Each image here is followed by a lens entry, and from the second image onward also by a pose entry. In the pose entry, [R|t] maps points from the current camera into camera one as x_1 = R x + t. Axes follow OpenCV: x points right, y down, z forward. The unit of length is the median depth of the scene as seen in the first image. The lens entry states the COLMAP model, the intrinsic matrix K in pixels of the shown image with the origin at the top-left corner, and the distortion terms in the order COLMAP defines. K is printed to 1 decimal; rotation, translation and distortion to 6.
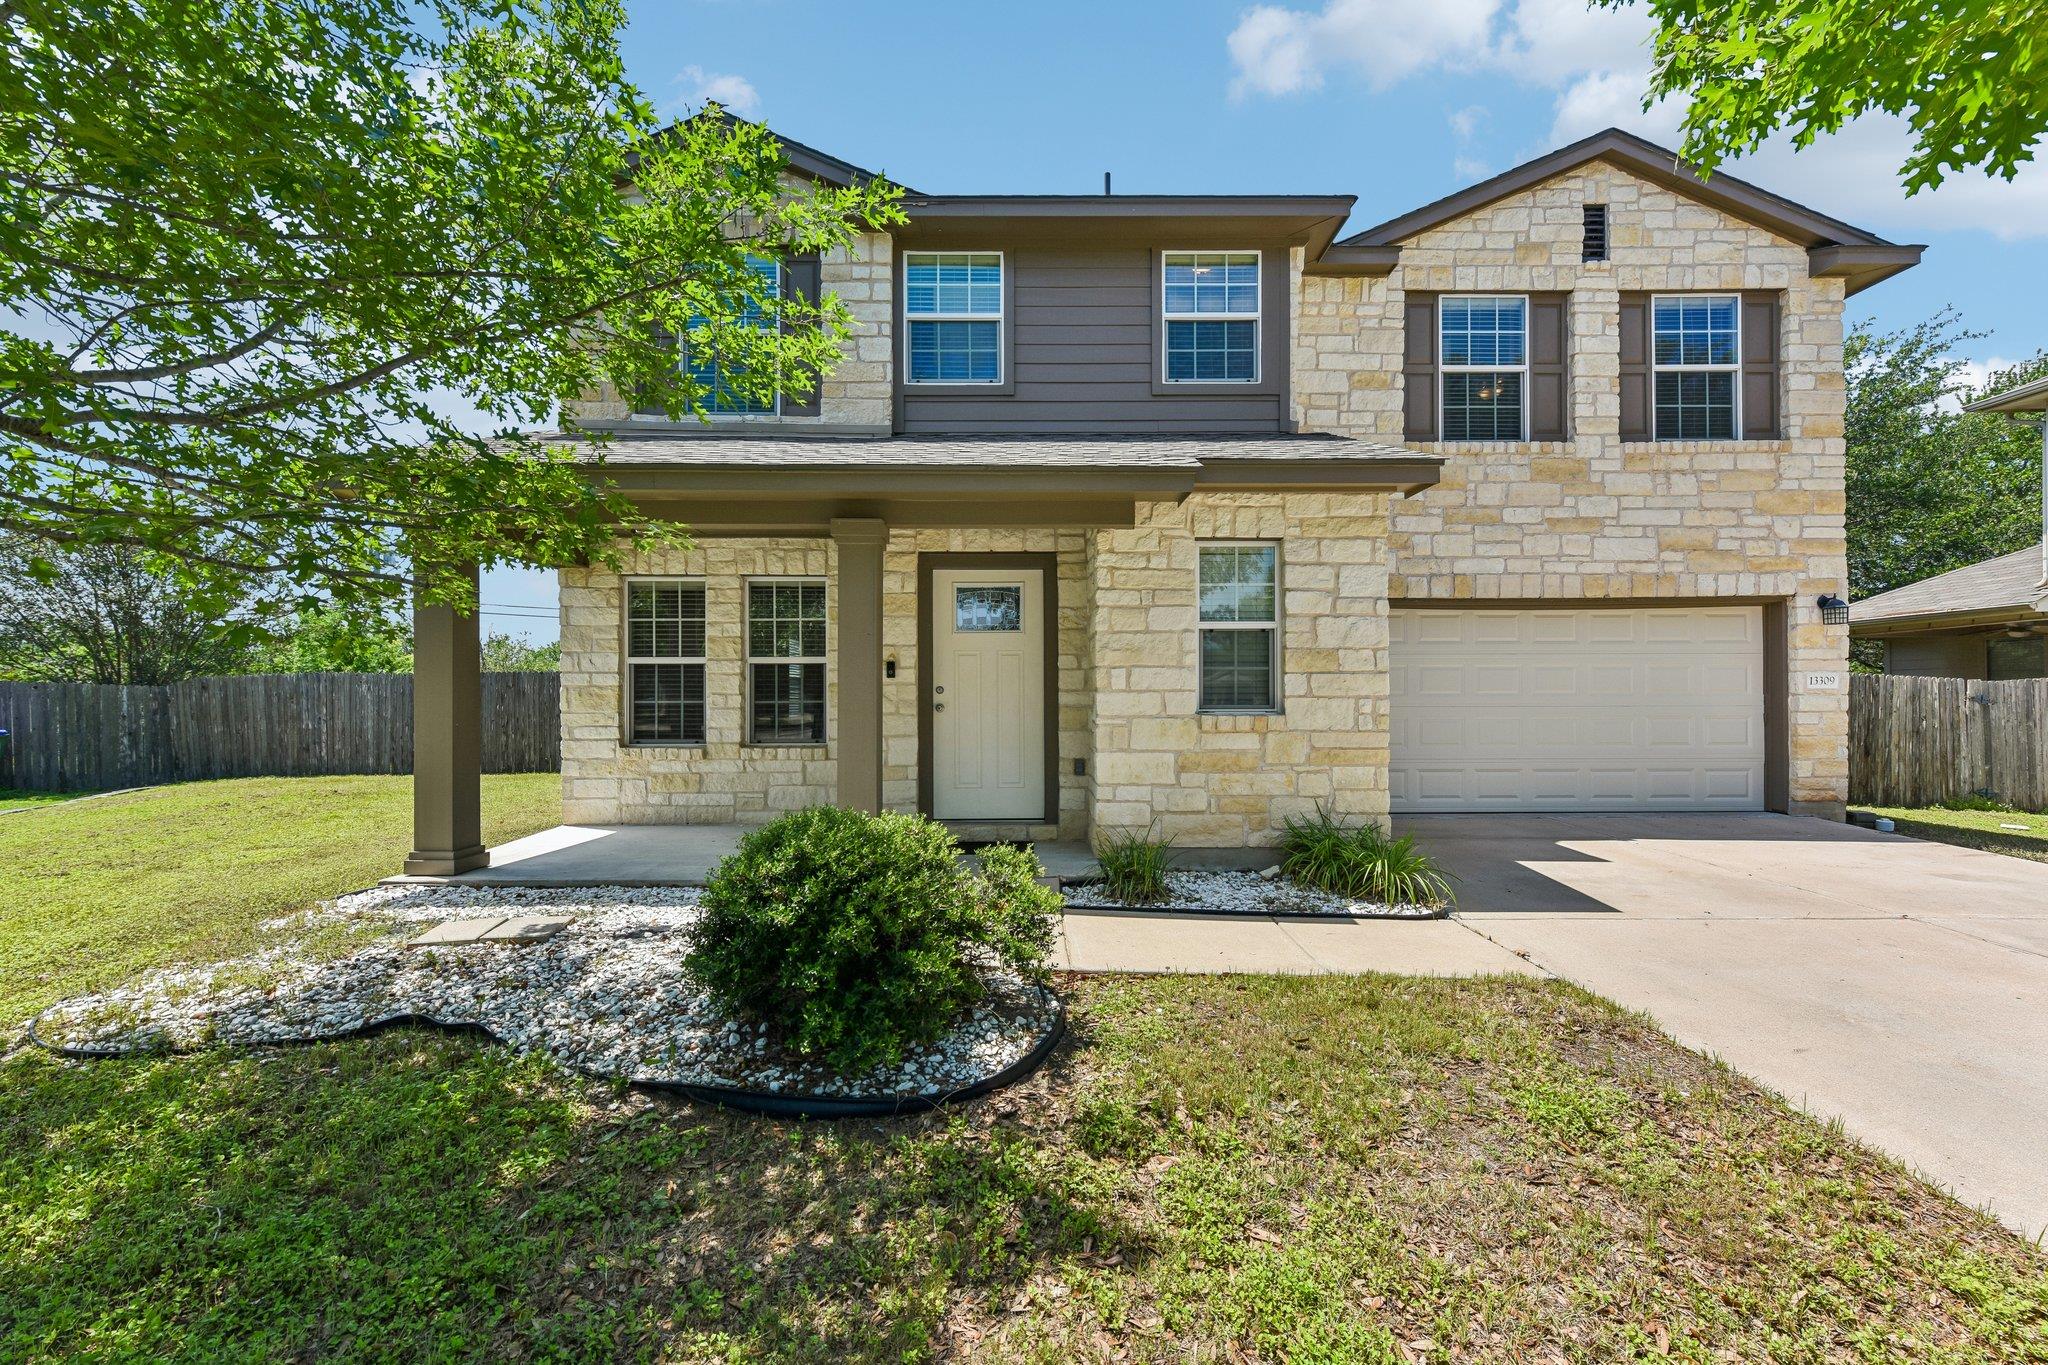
lens RADIAL K [[808.4, 0, 1028.9], [0, 808.4, 680.8], [0, 0, 1]] dist [0.012518, -0.004317]
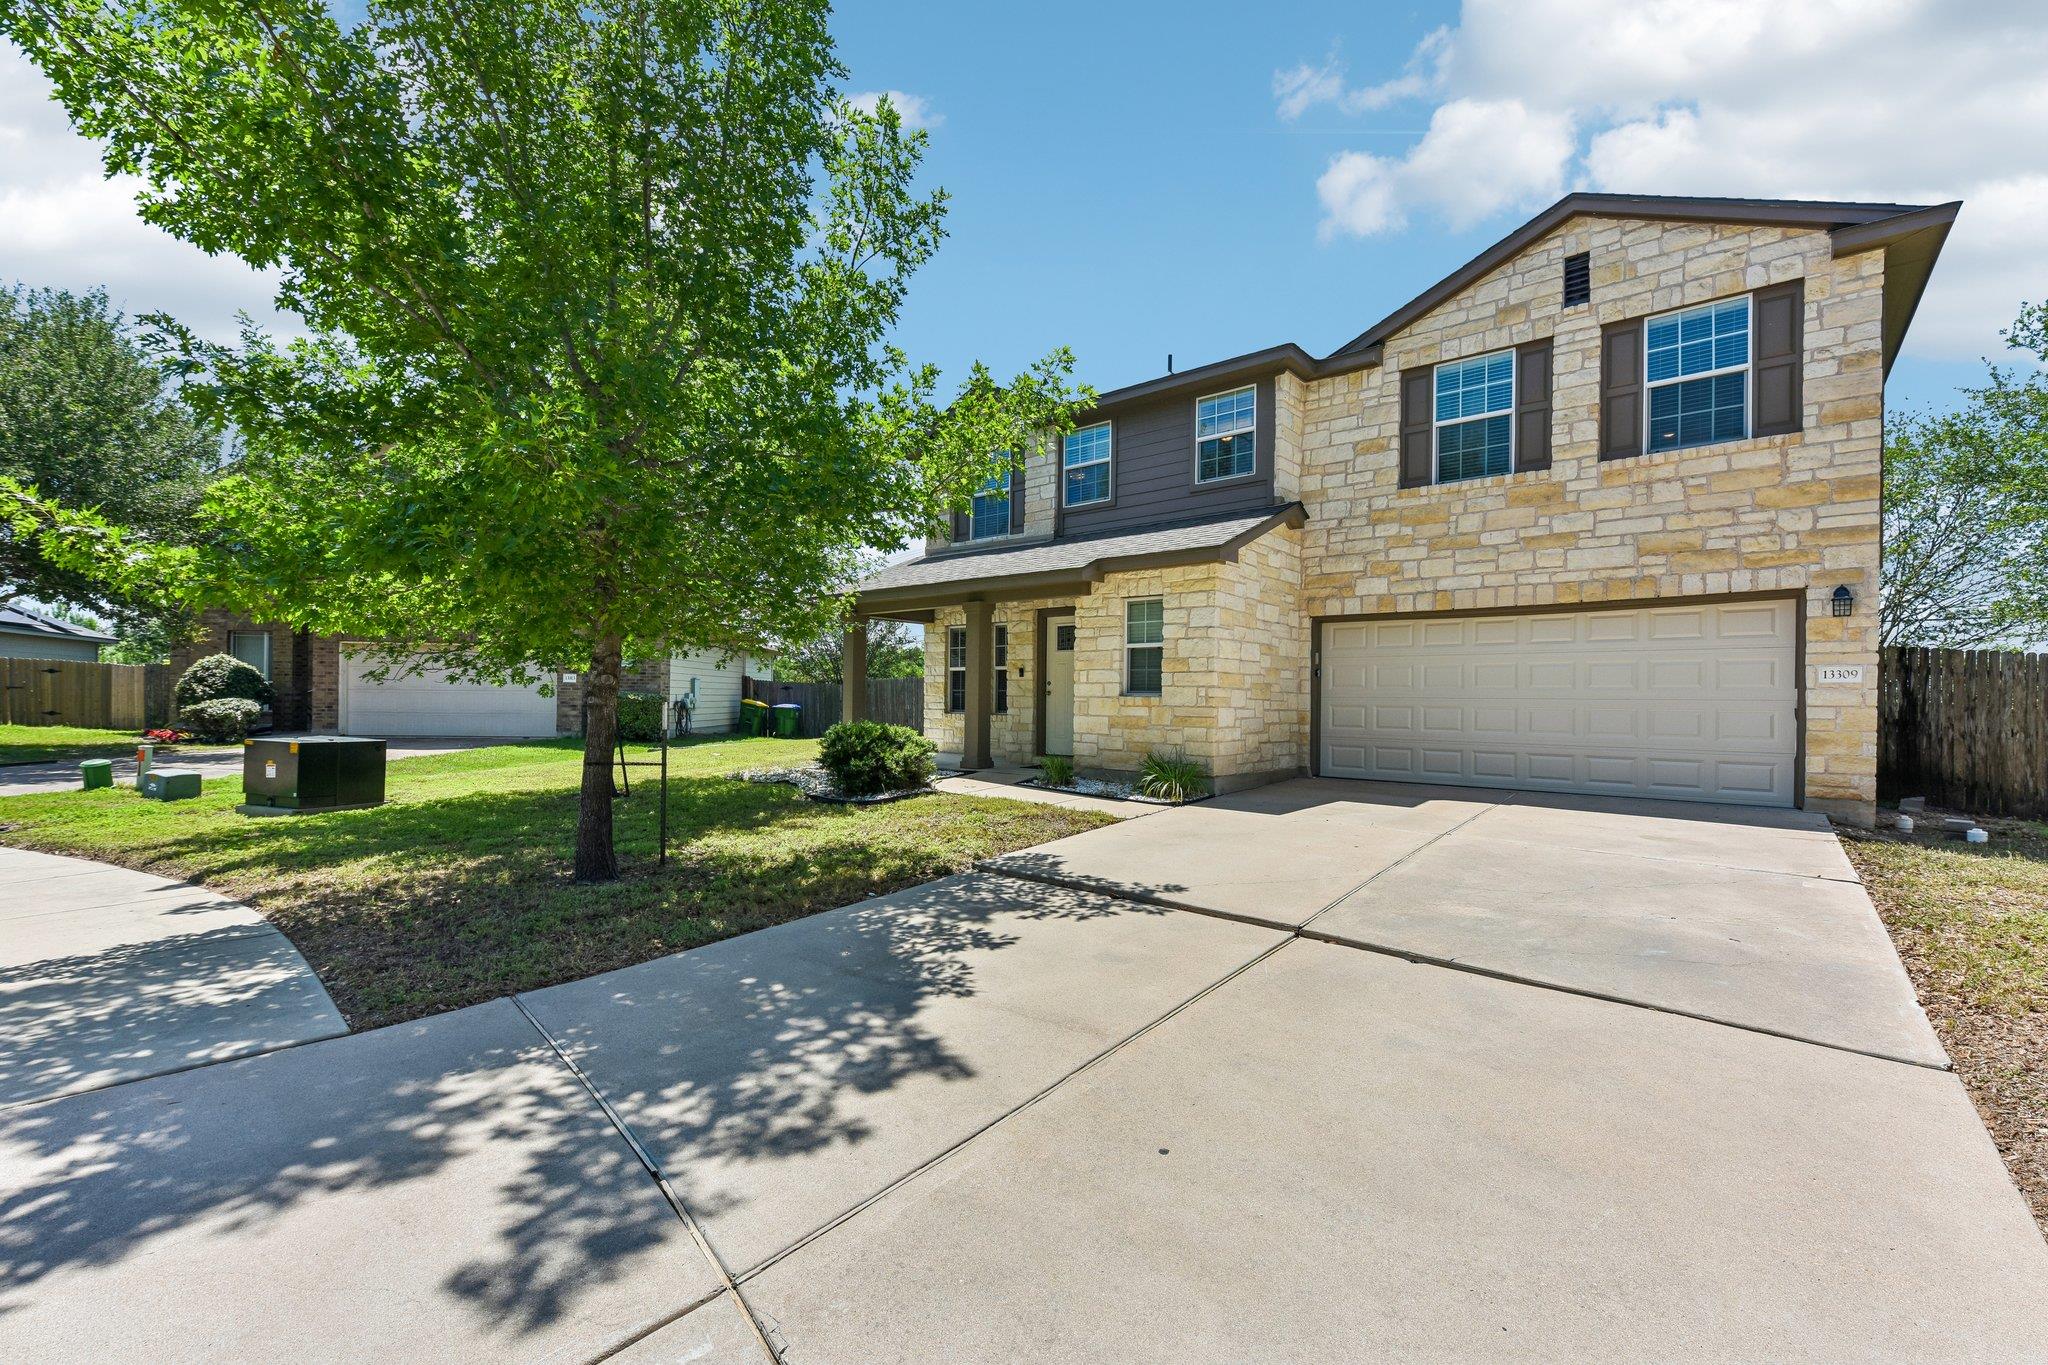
lens RADIAL K [[845.3, 0, 1033.0], [0, 845.3, 678.8], [0, 0, 1]] dist [0.000484, -0.000683]
pose [[0.762239, -0.004741, -0.647279, 0.890017], [0.000813, 0.999979, -0.006367, 0.010722], [0.647296, 0.004327, 0.762227, -0.387404]]
